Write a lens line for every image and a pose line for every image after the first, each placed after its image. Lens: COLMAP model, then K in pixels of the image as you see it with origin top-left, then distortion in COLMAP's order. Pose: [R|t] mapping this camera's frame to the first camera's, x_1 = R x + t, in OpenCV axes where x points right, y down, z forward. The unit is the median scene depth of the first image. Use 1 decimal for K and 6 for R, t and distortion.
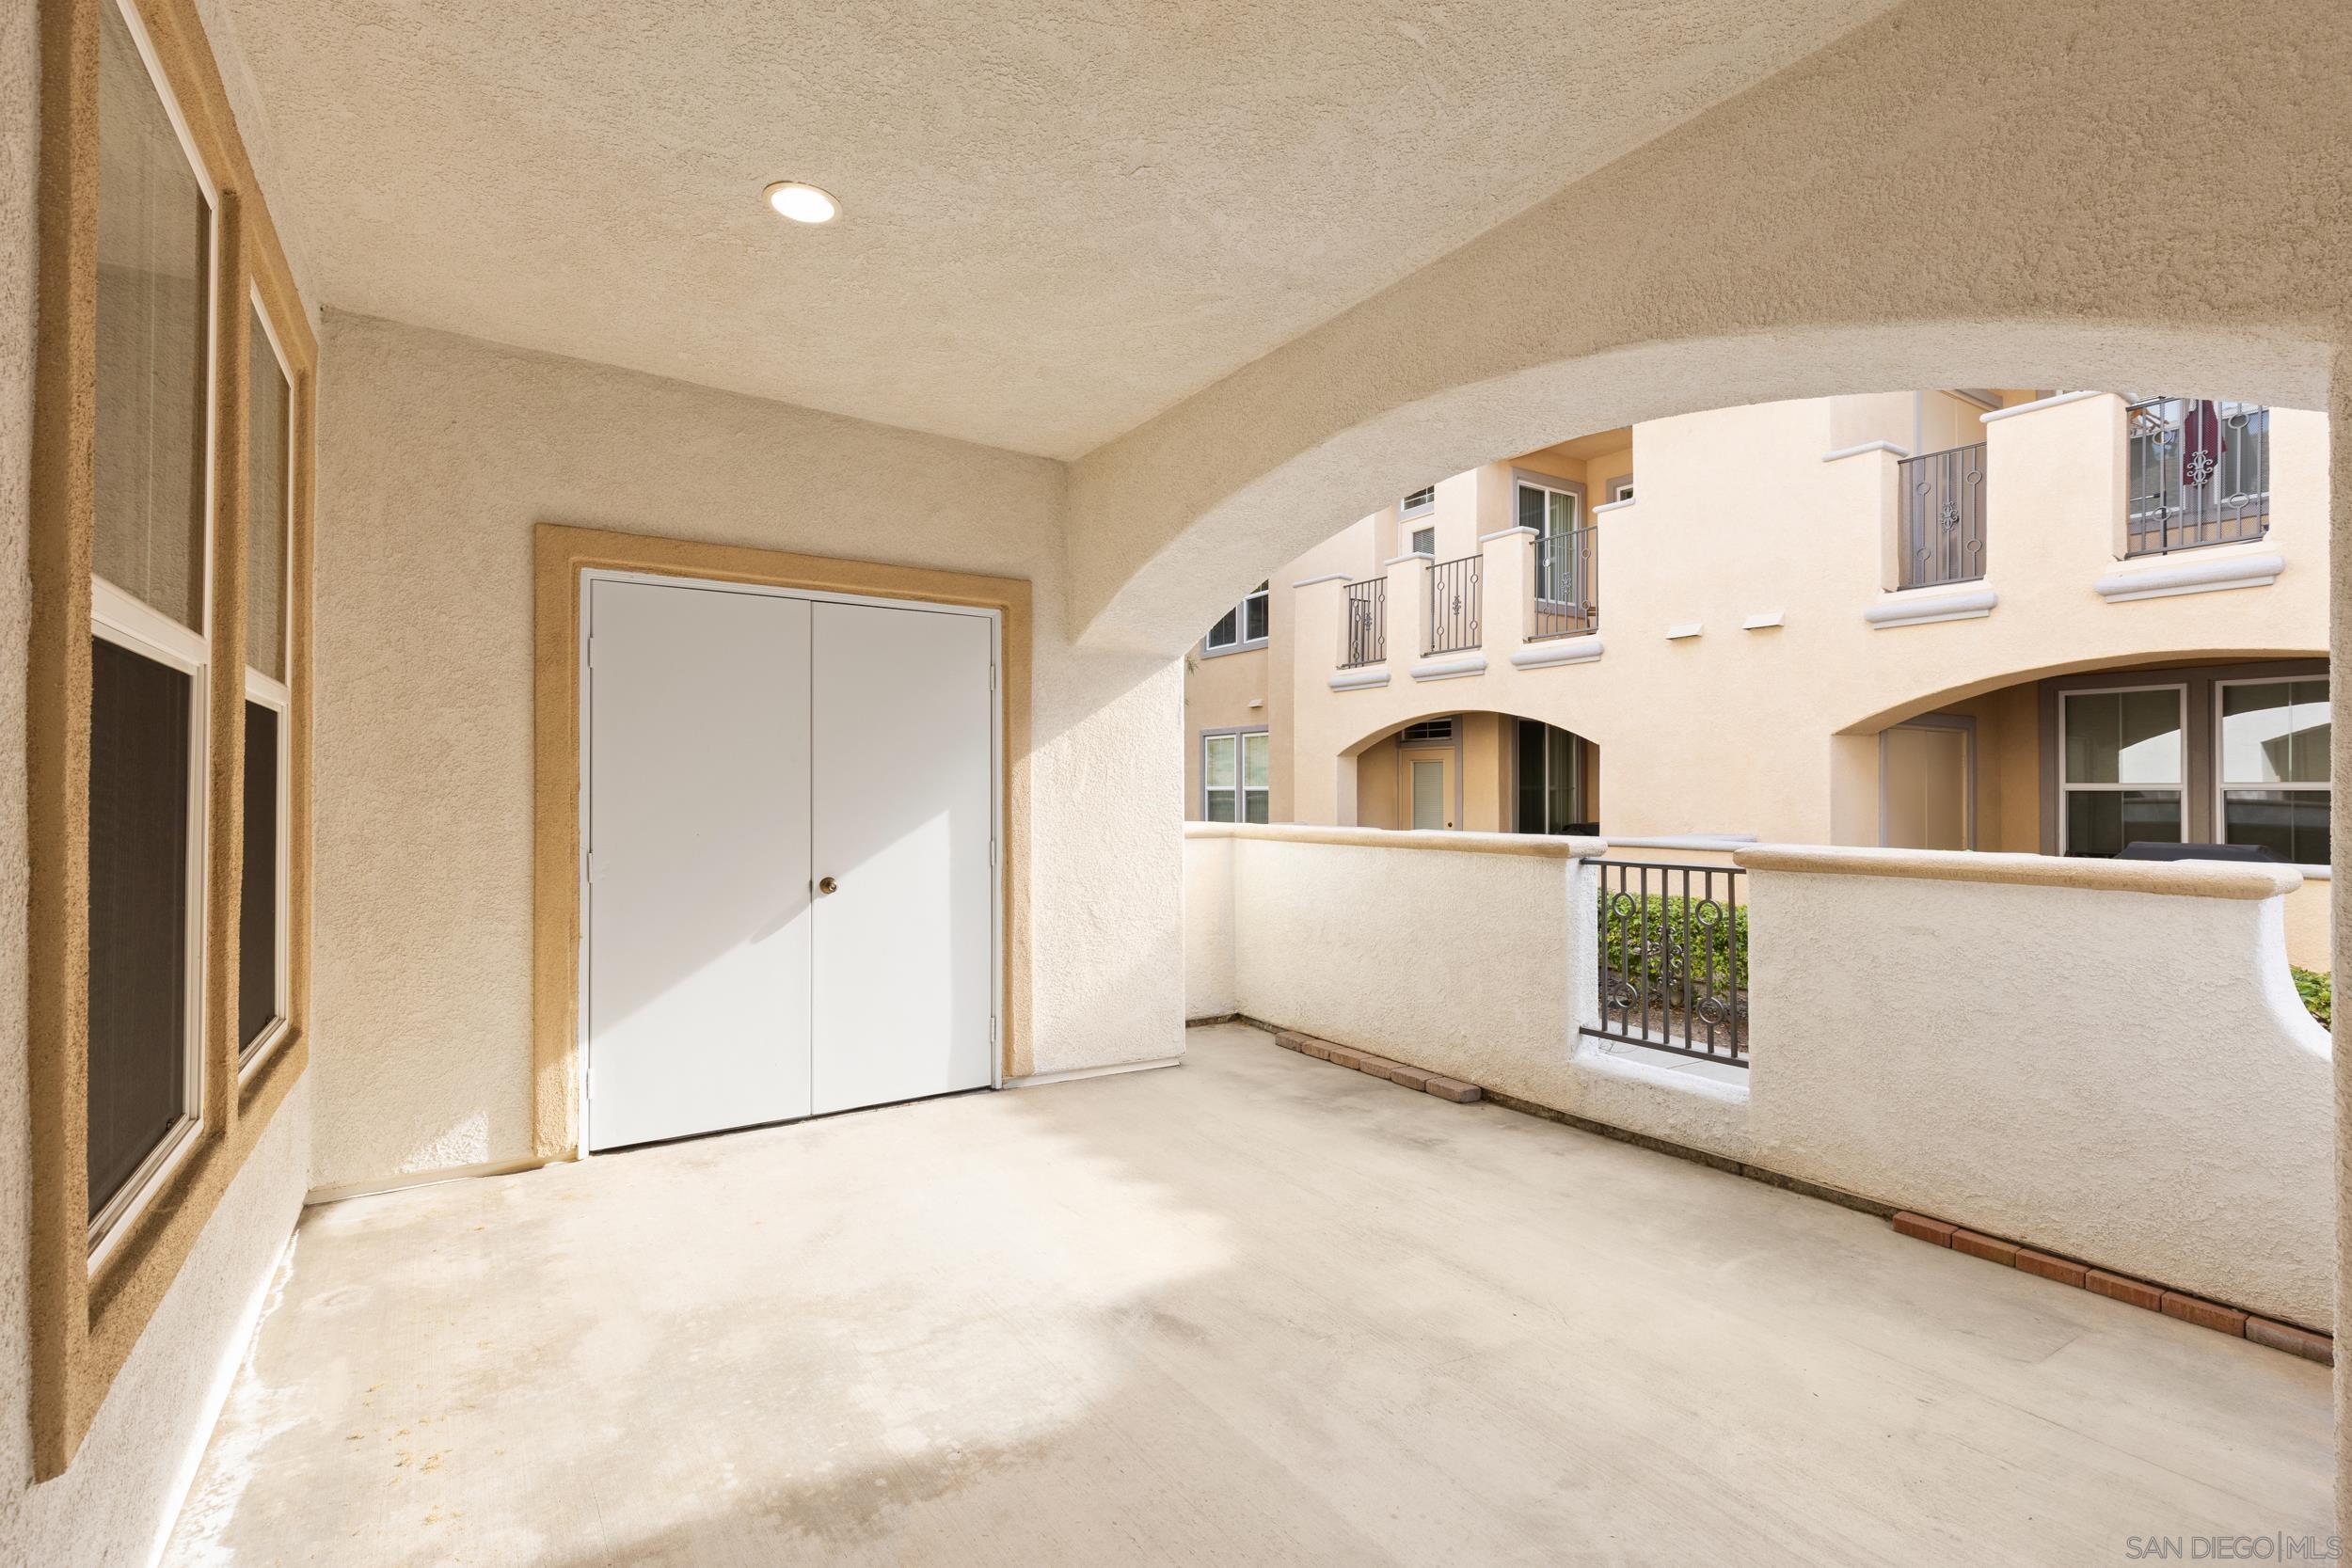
lens RADIAL K [[1071.2, 0, 1174.9], [0, 1071.2, 785.9], [0, 0, 1]] dist [0.013913, -0.003834]
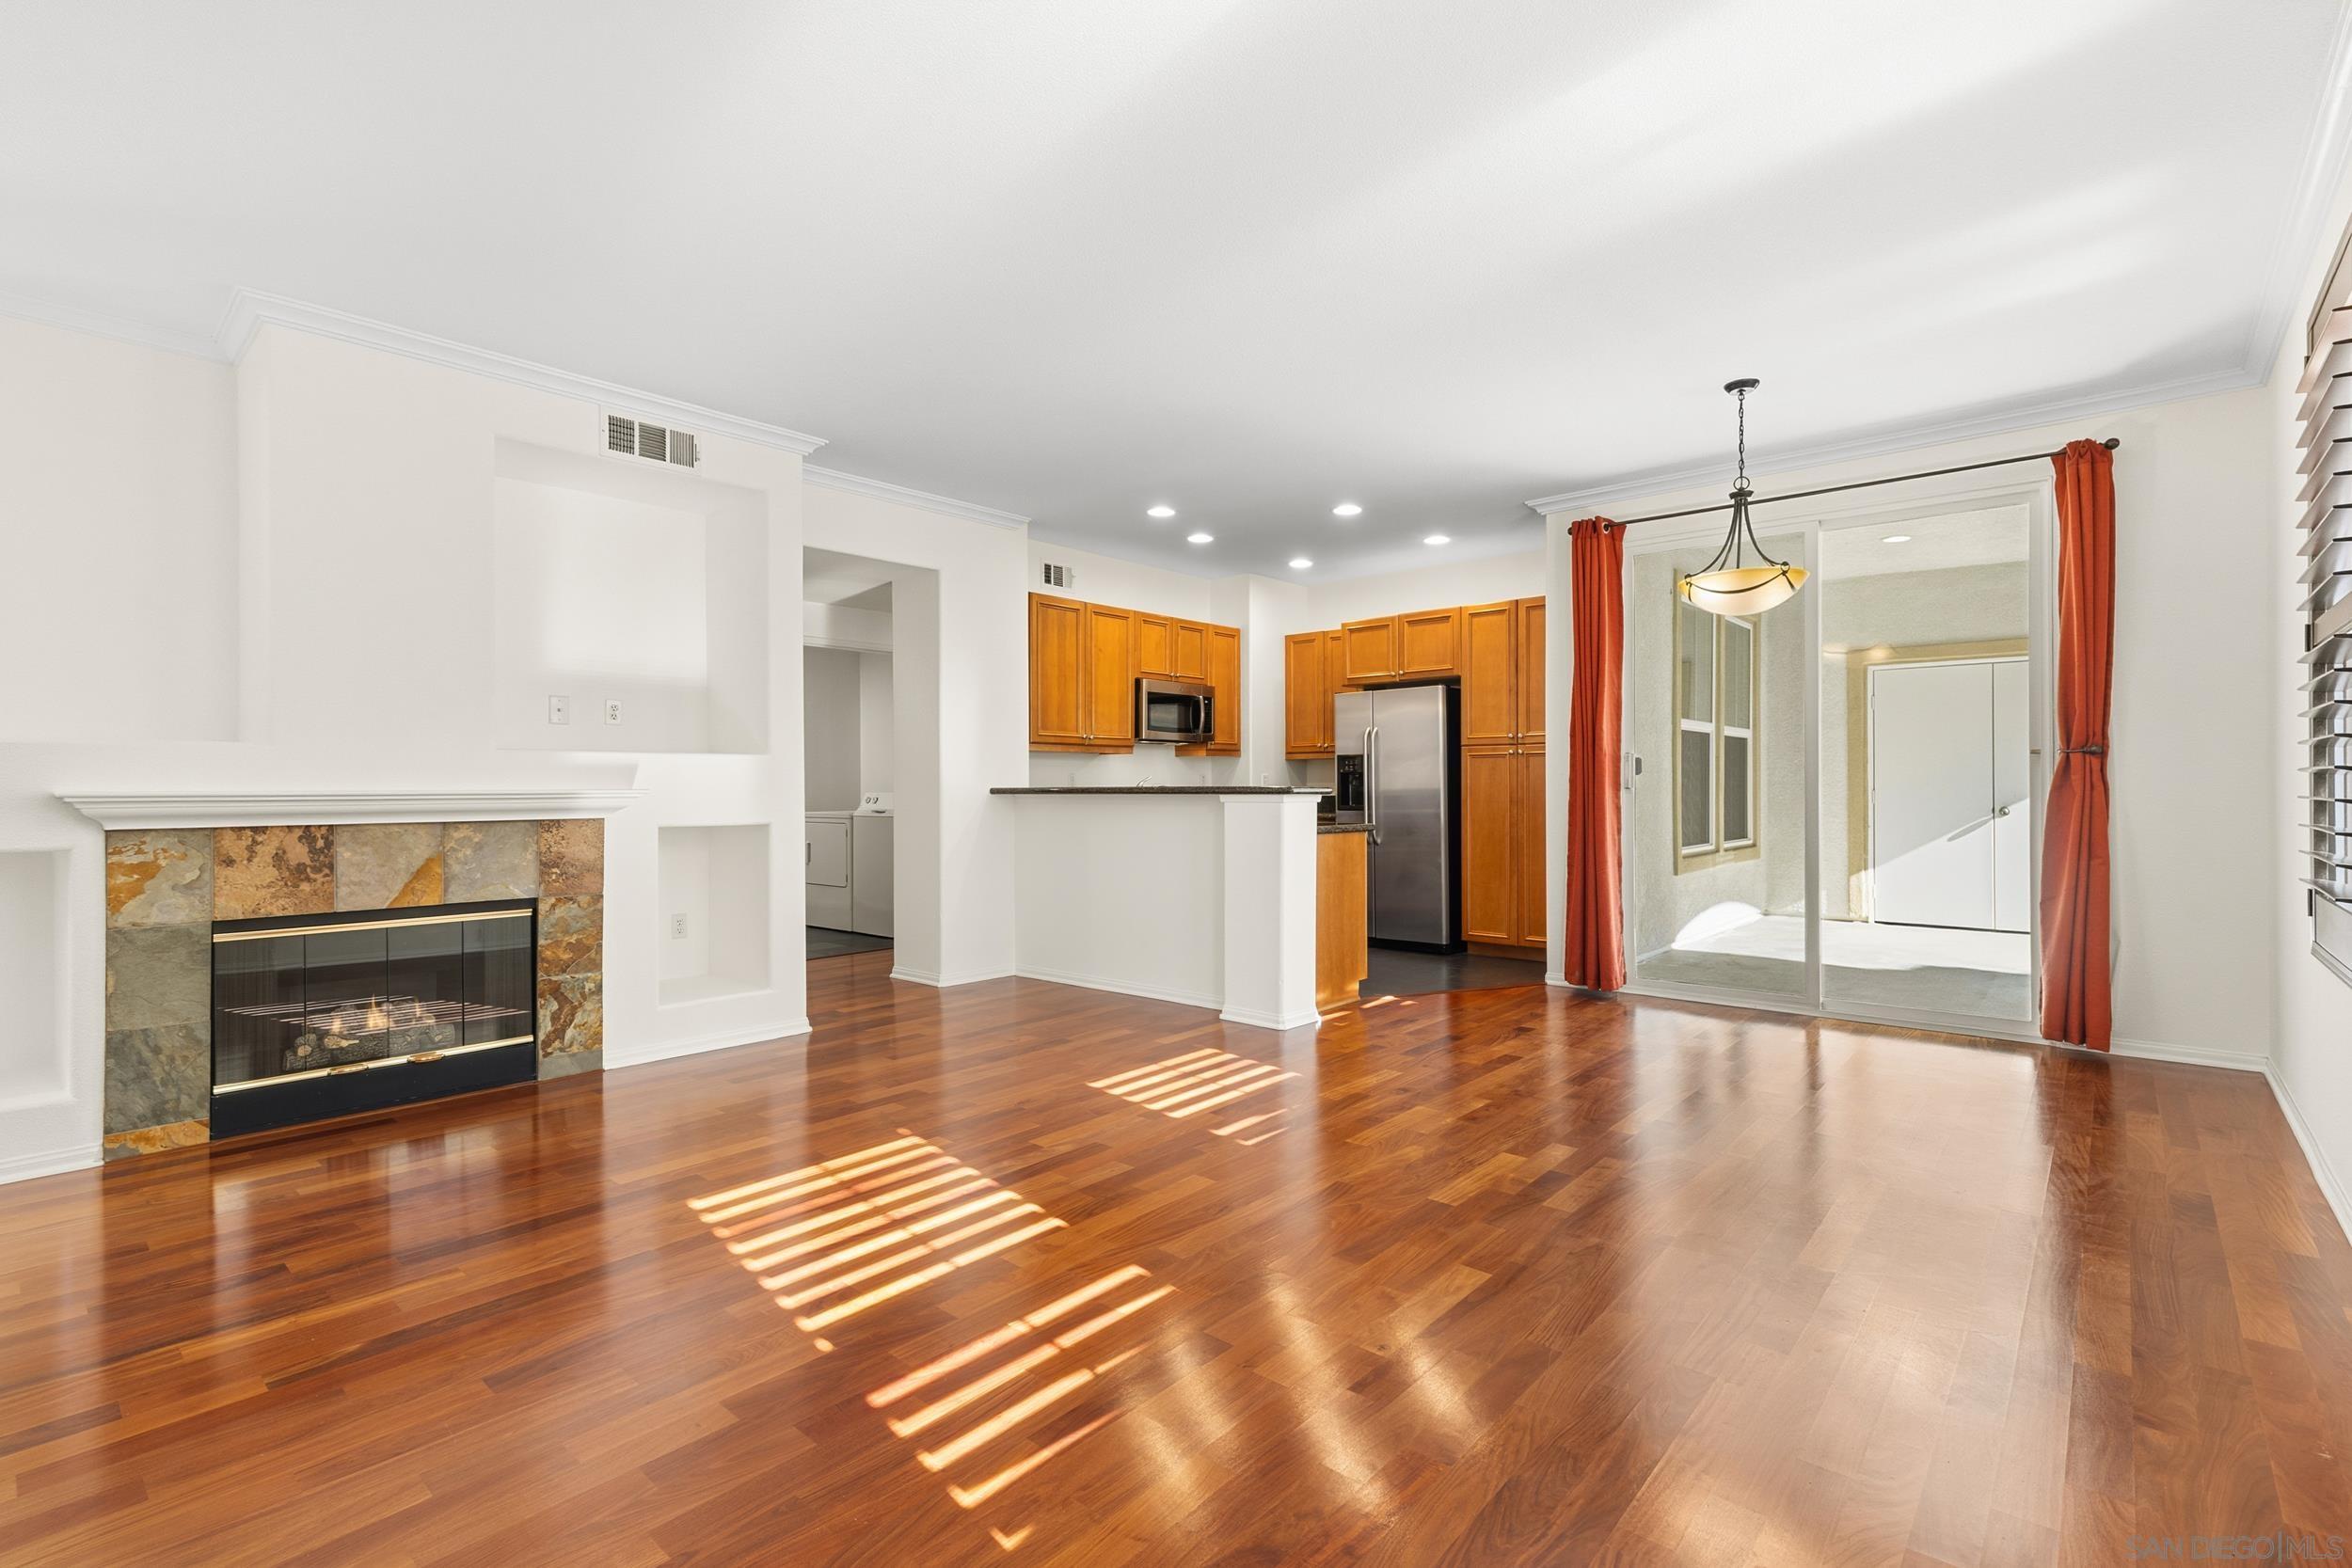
lens RADIAL K [[1071.2, 0, 1158.5], [0, 1071.2, 783.6], [0, 0, 1]] dist [0.013913, -0.003834]
pose [[0.256972, -0.000833, -0.966419, 1.100903], [0.006598, 0.999978, 0.000892, 0.030517], [0.966396, -0.006605, 0.256972, -0.909581]]
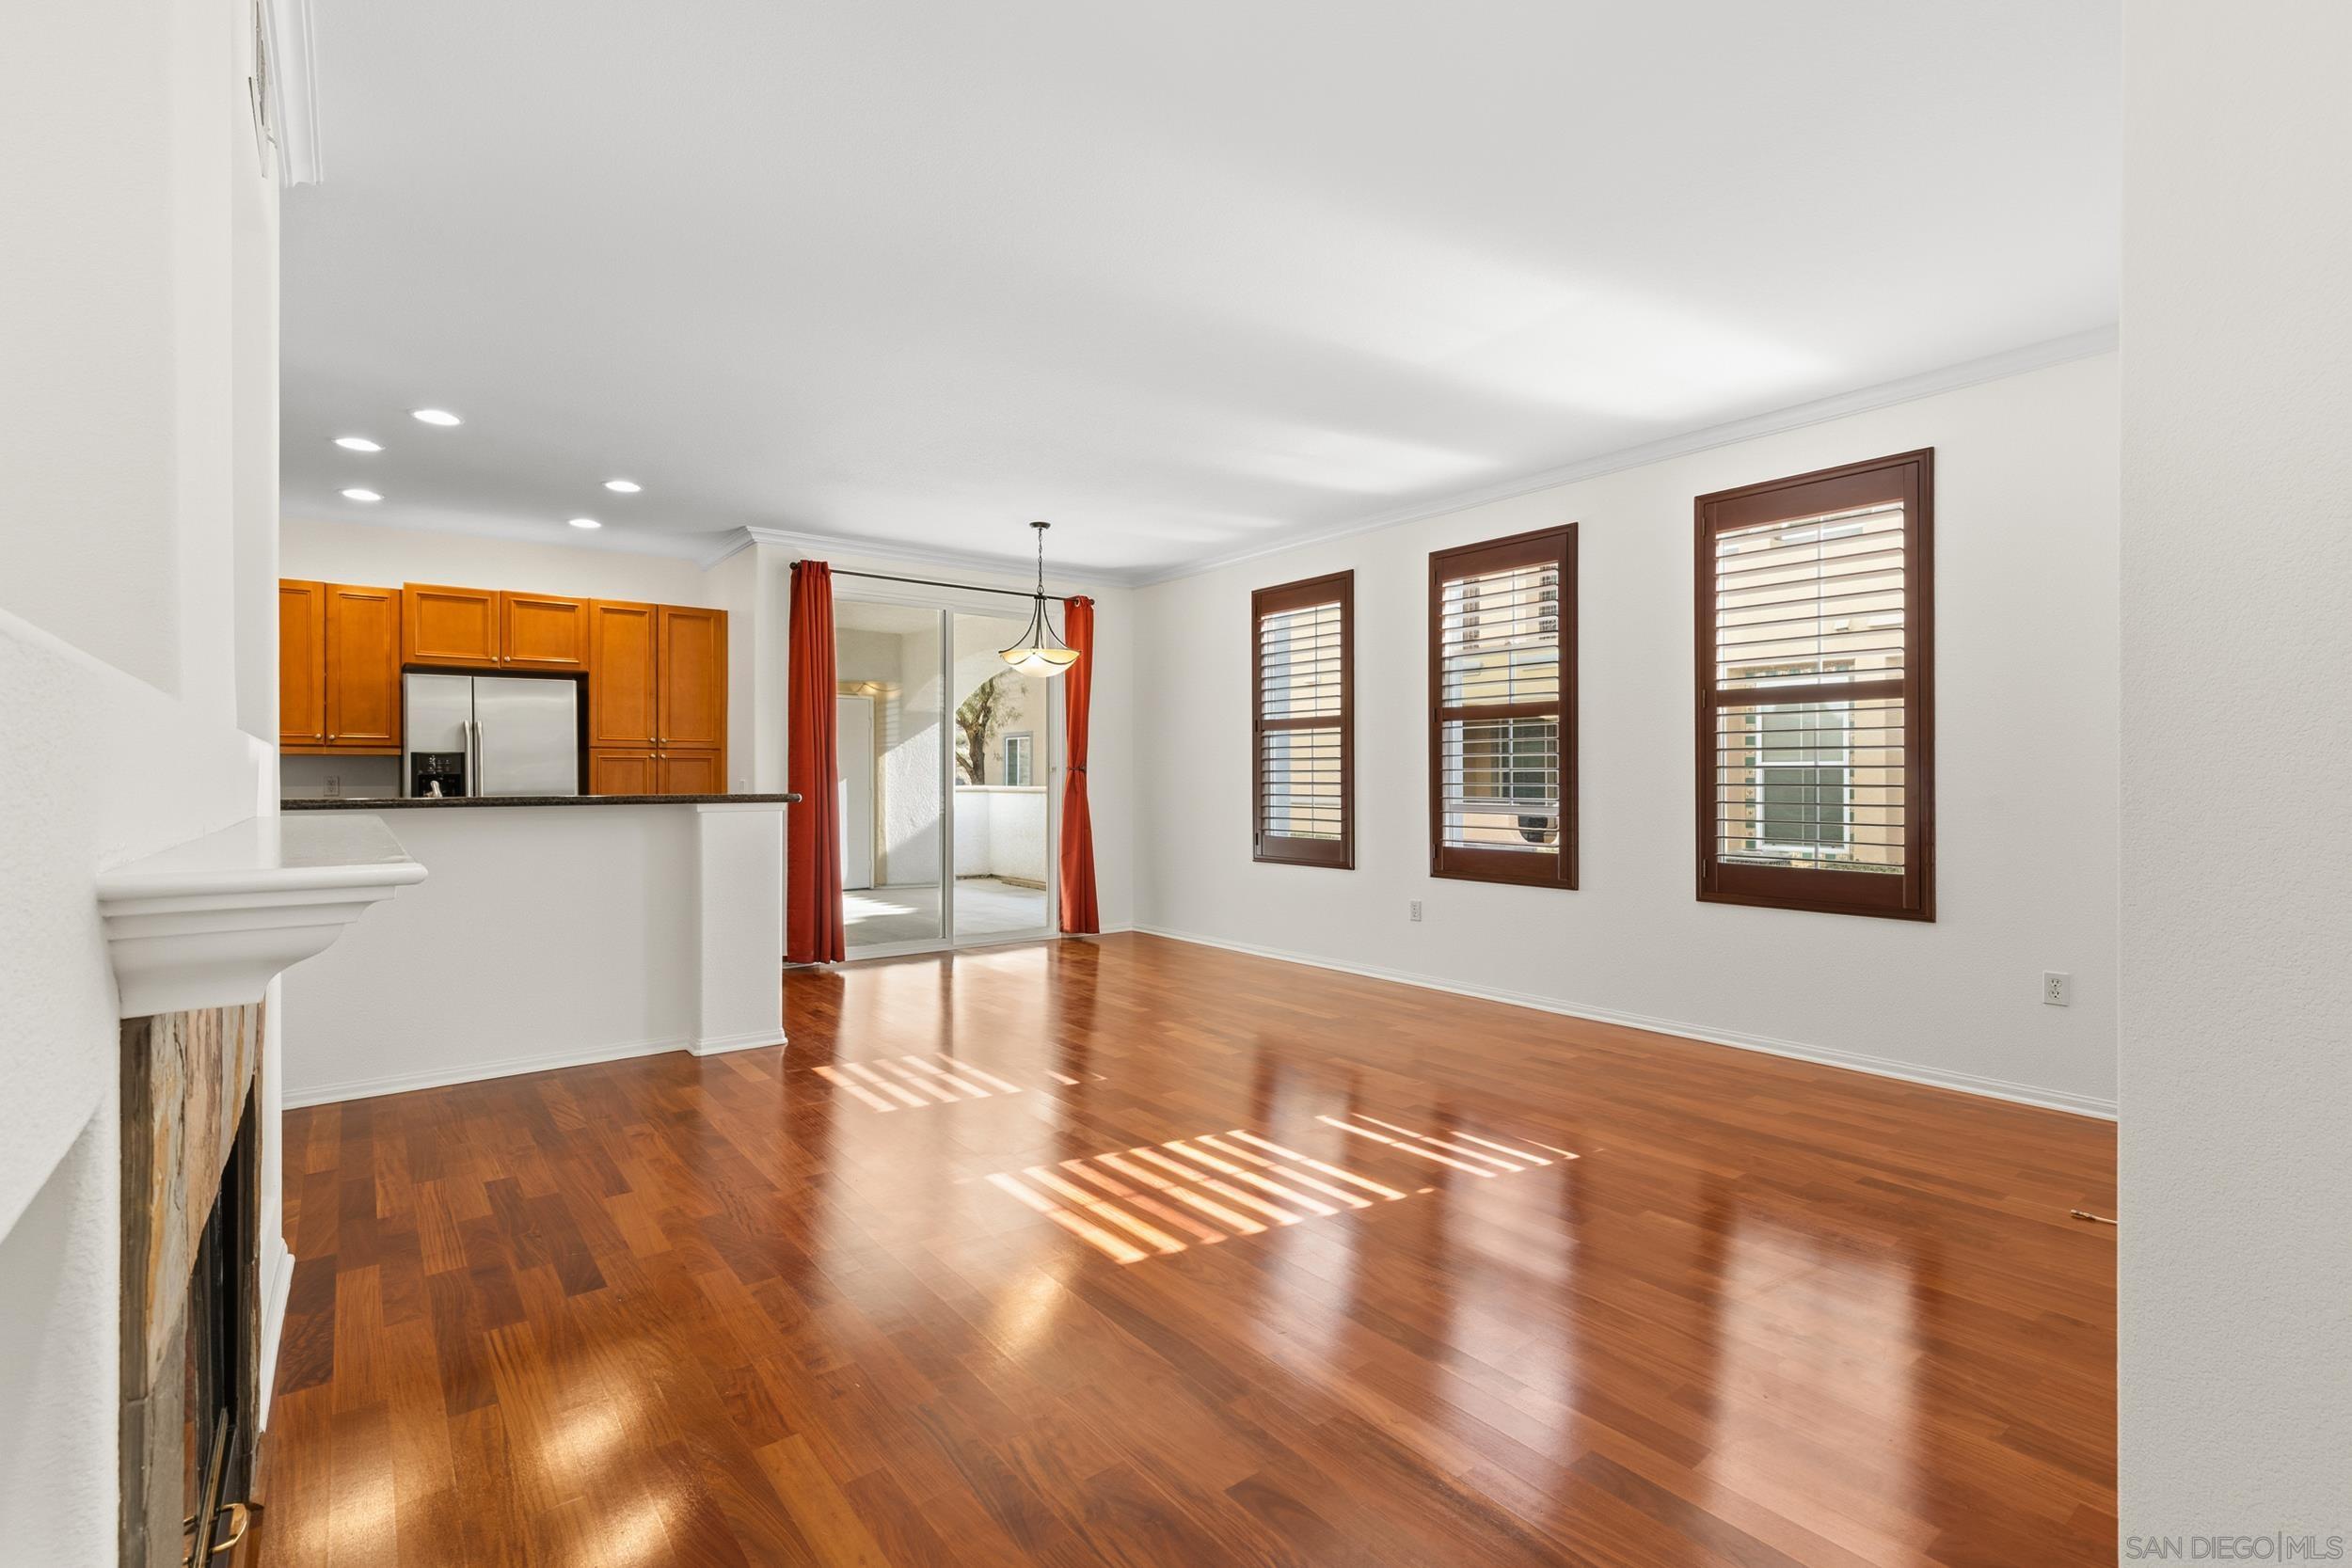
lens RADIAL K [[1071.2, 0, 1180.8], [0, 1071.2, 778.2], [0, 0, 1]] dist [0.013913, -0.003834]
pose [[0.996965, -0.000303, 0.077844, 0.373838], [-0.000088, 0.999987, 0.005019, 0.013540], [-0.077845, -0.005011, 0.996953, -1.616276]]
